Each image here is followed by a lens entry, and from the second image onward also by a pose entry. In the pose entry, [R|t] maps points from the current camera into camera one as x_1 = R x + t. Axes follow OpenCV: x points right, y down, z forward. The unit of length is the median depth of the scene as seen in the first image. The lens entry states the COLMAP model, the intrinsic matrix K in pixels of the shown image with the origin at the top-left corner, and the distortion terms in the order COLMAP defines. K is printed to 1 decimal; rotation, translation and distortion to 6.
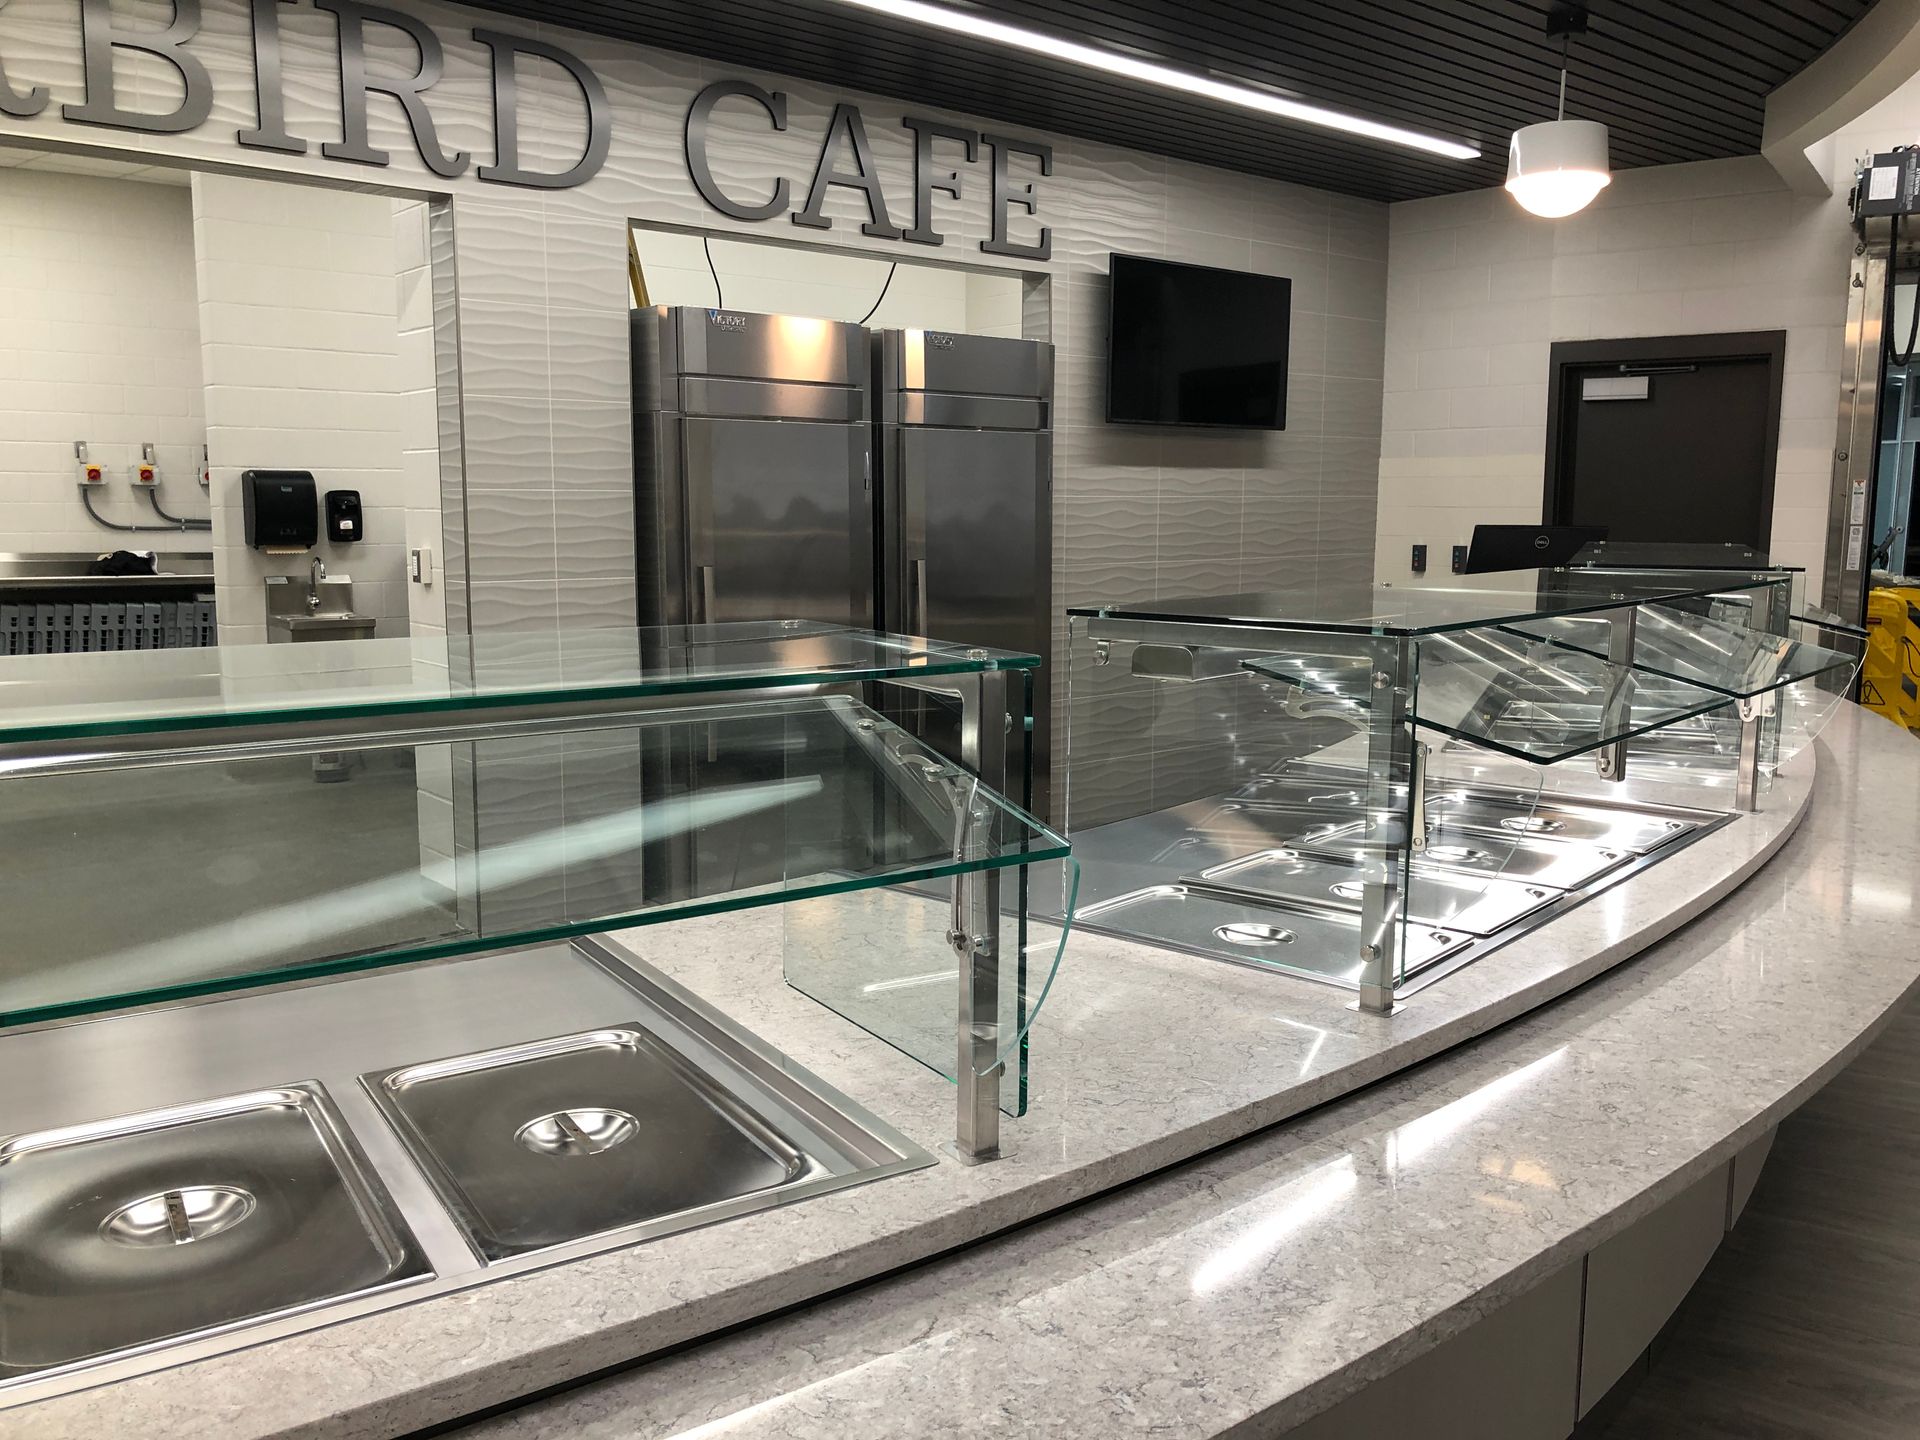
lens RADIAL K [[1500.6, 0, 985.9], [0, 1500.6, 712.9], [0, 0, 1]] dist [-0.000148, -0.005442]
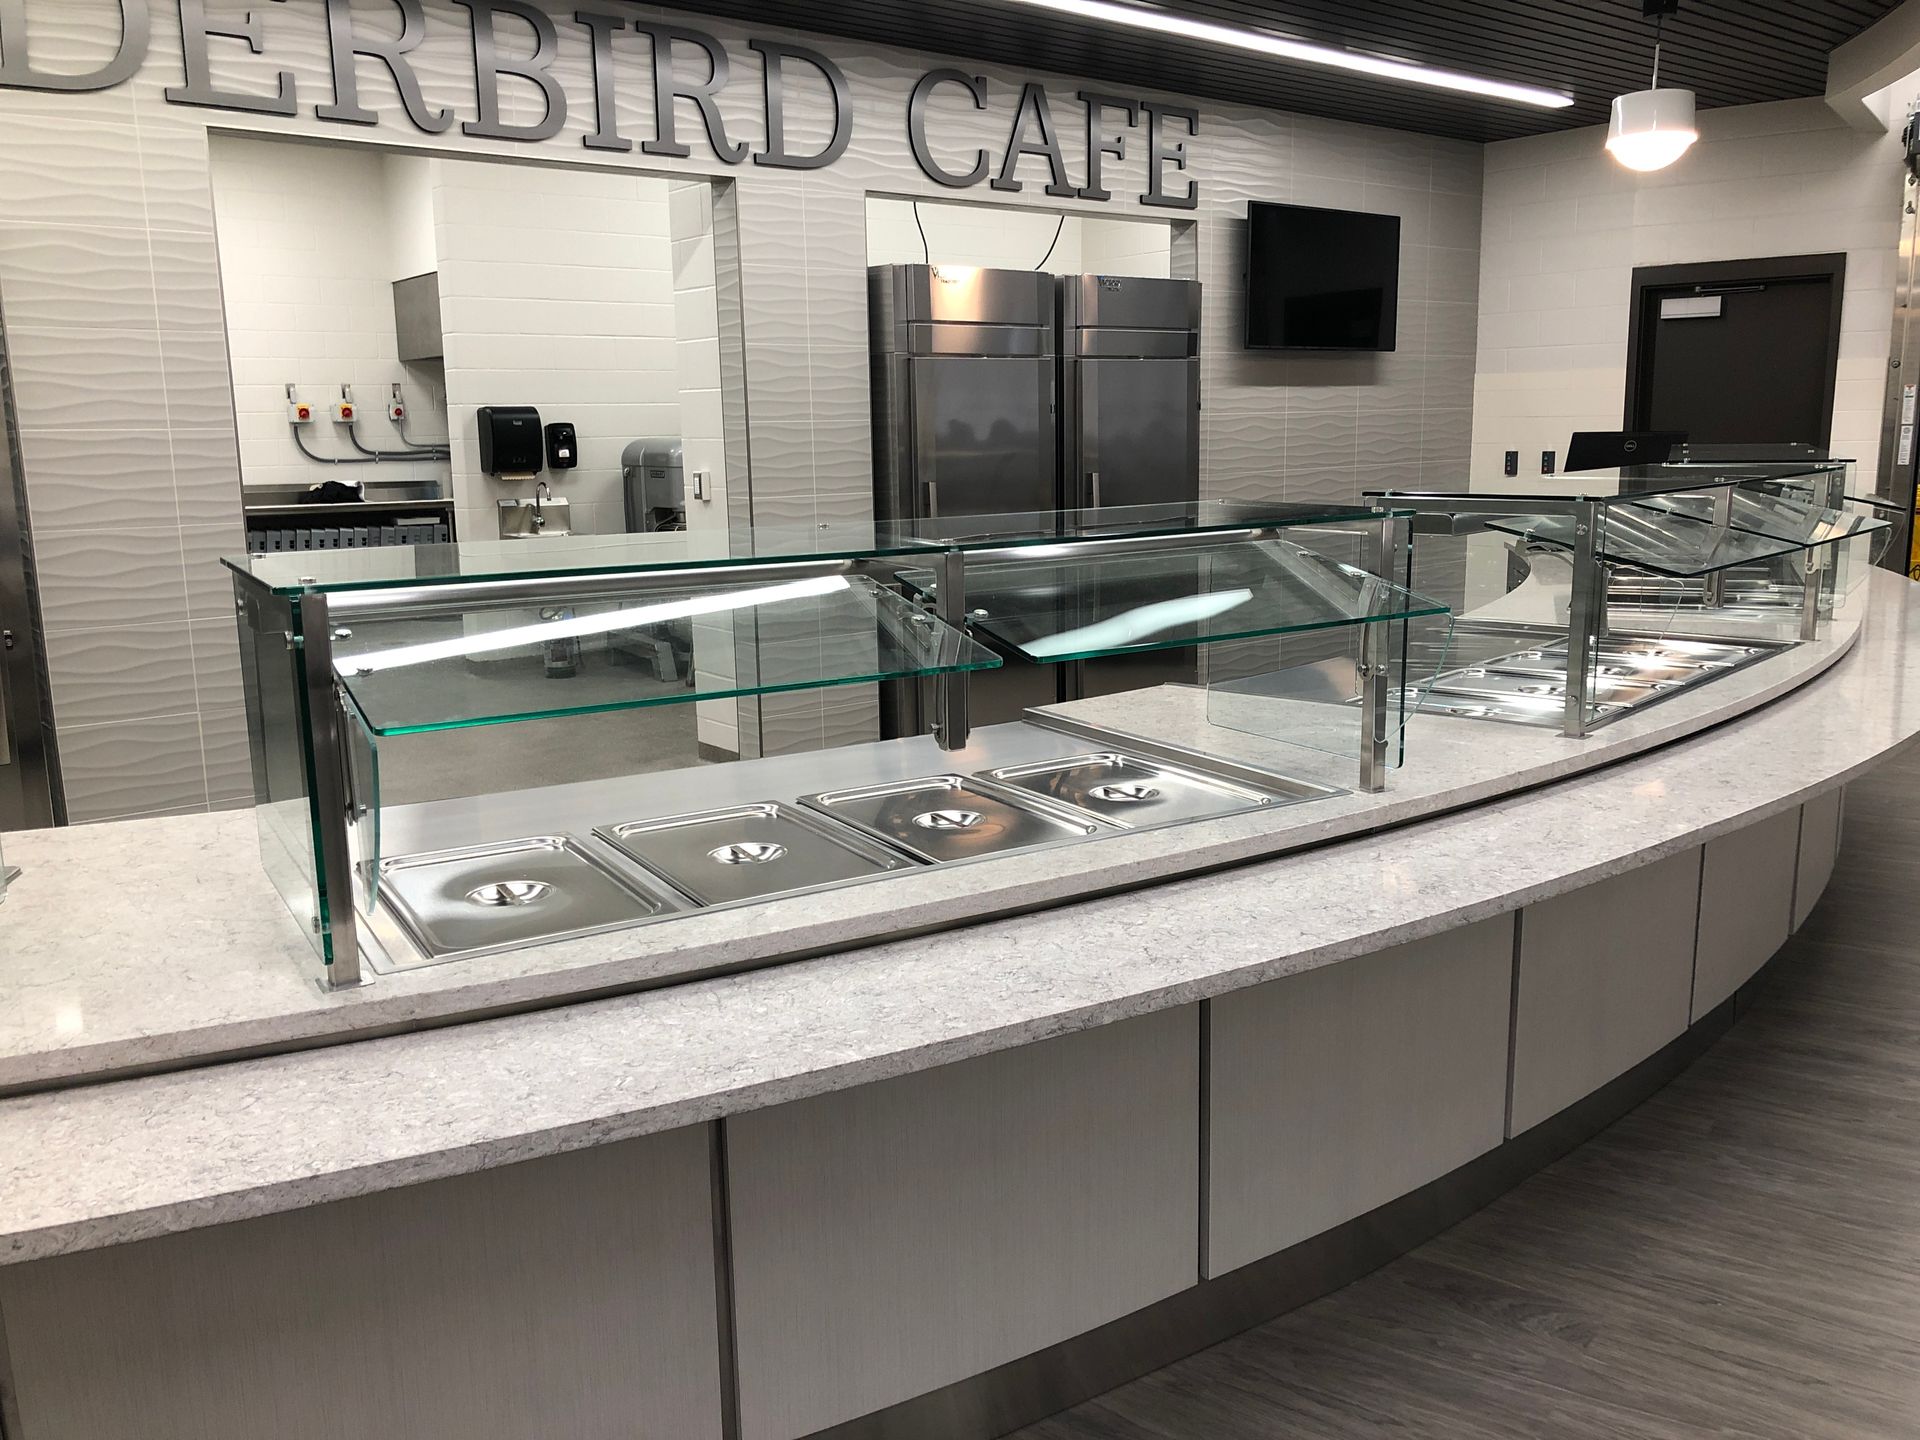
lens RADIAL K [[1498.1, 0, 982.8], [0, 1498.1, 706.6], [0, 0, 1]] dist [0.001514, -0.006089]
pose [[0.999346, -0.015657, -0.032582, -0.091972], [0.017263, 0.998619, 0.049611, 0.020862], [0.031760, -0.050141, 0.998237, -0.177952]]
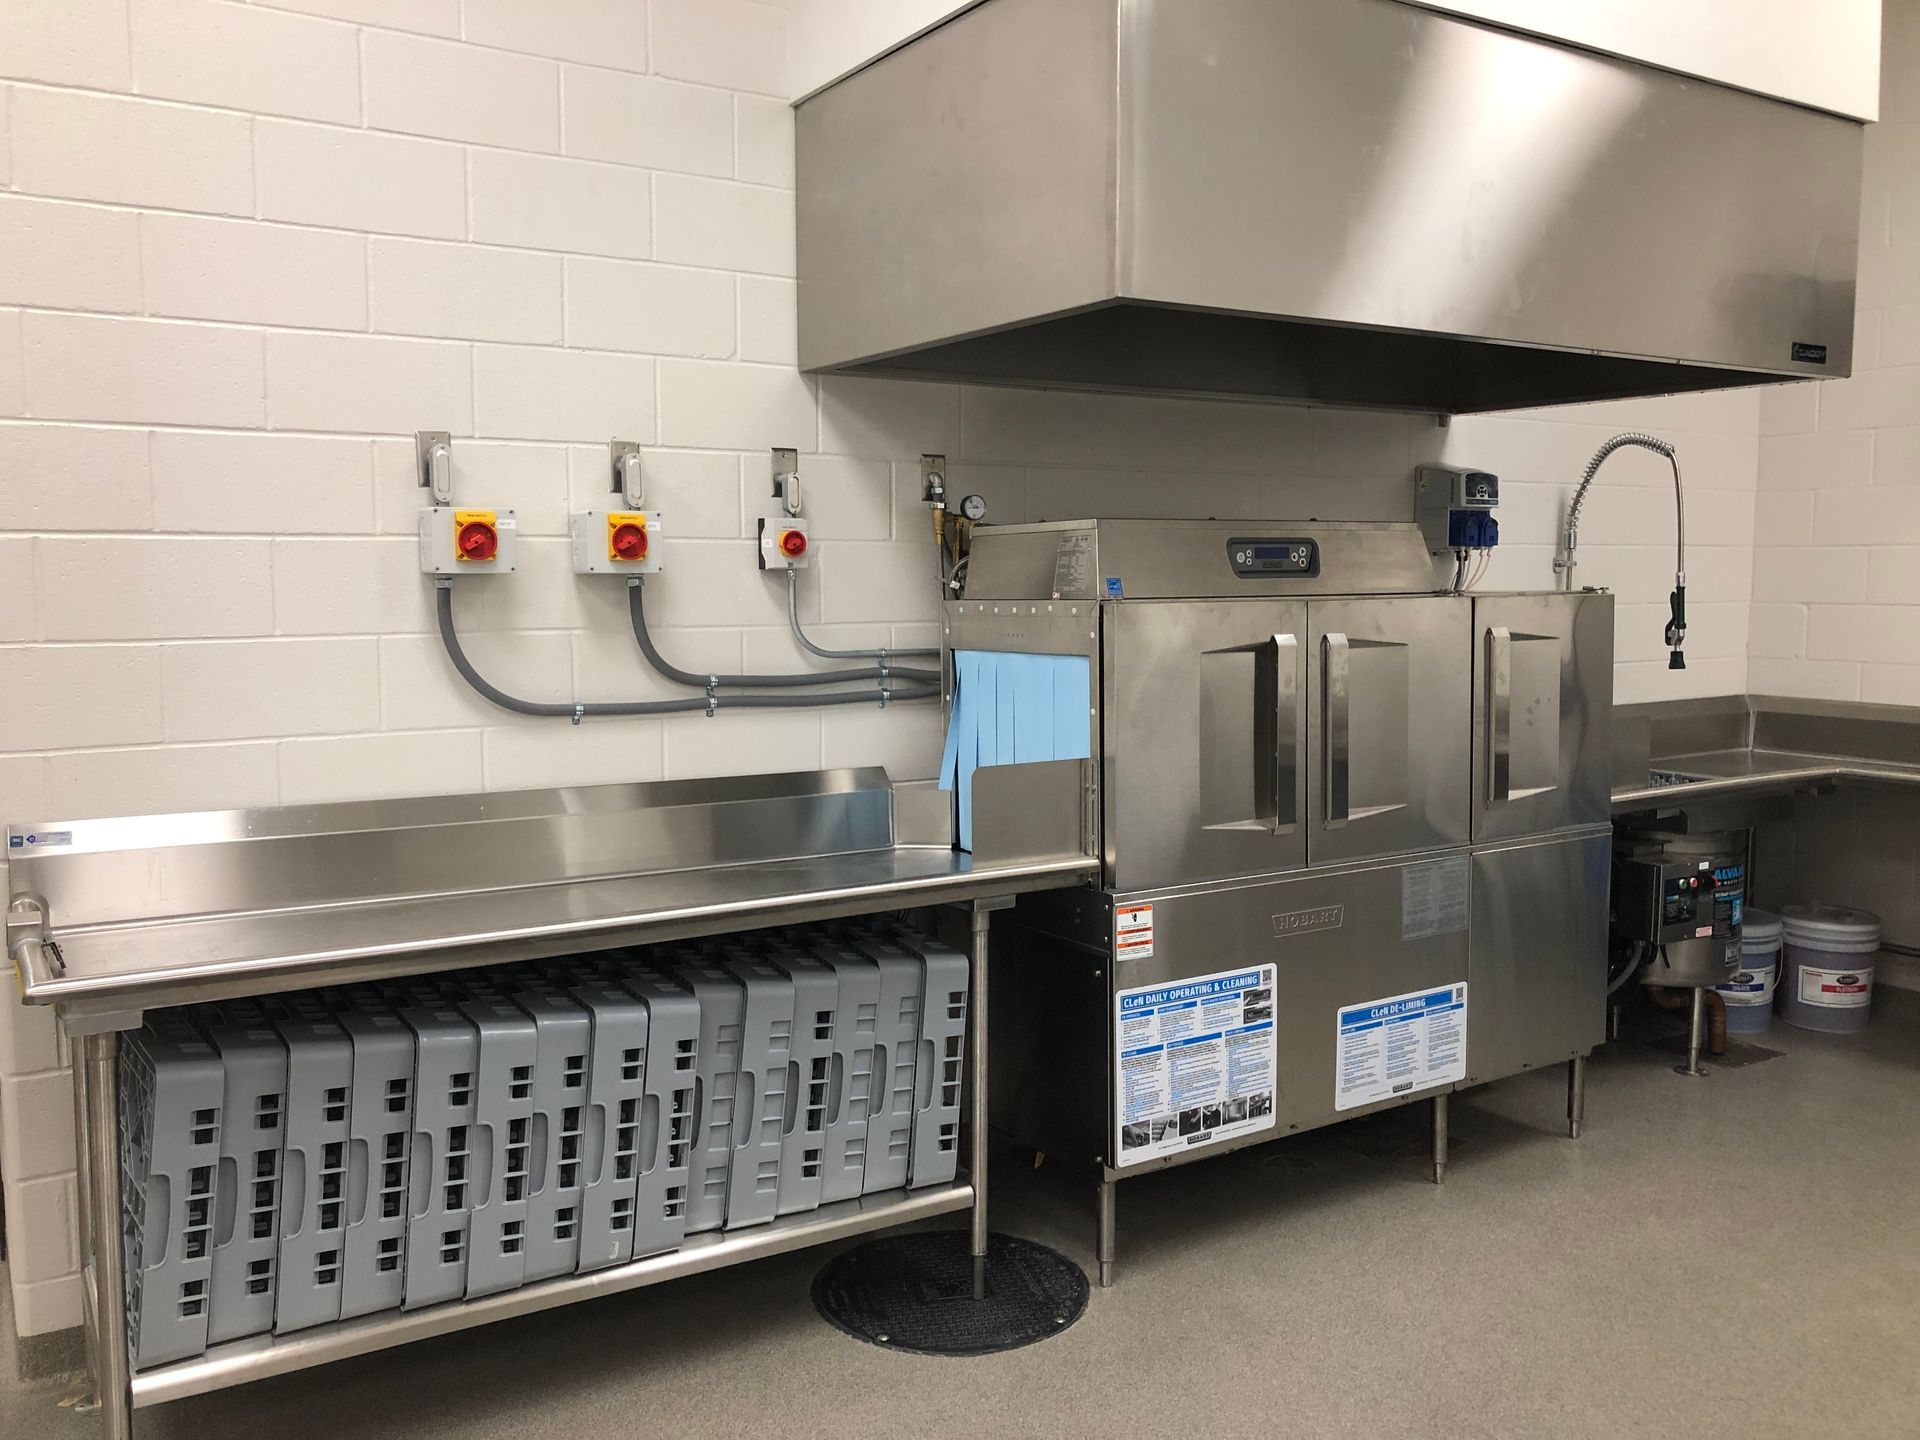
lens RADIAL K [[1568.0, 0, 955.1], [0, 1568.0, 718.4], [0, 0, 1]] dist [-0.002067, 0.055064]
pose [[0.988416, 0.003114, -0.151737, -0.743261], [-0.009967, 0.998963, -0.044426, -0.181642], [0.151441, 0.045423, 0.987422, 1.160423]]
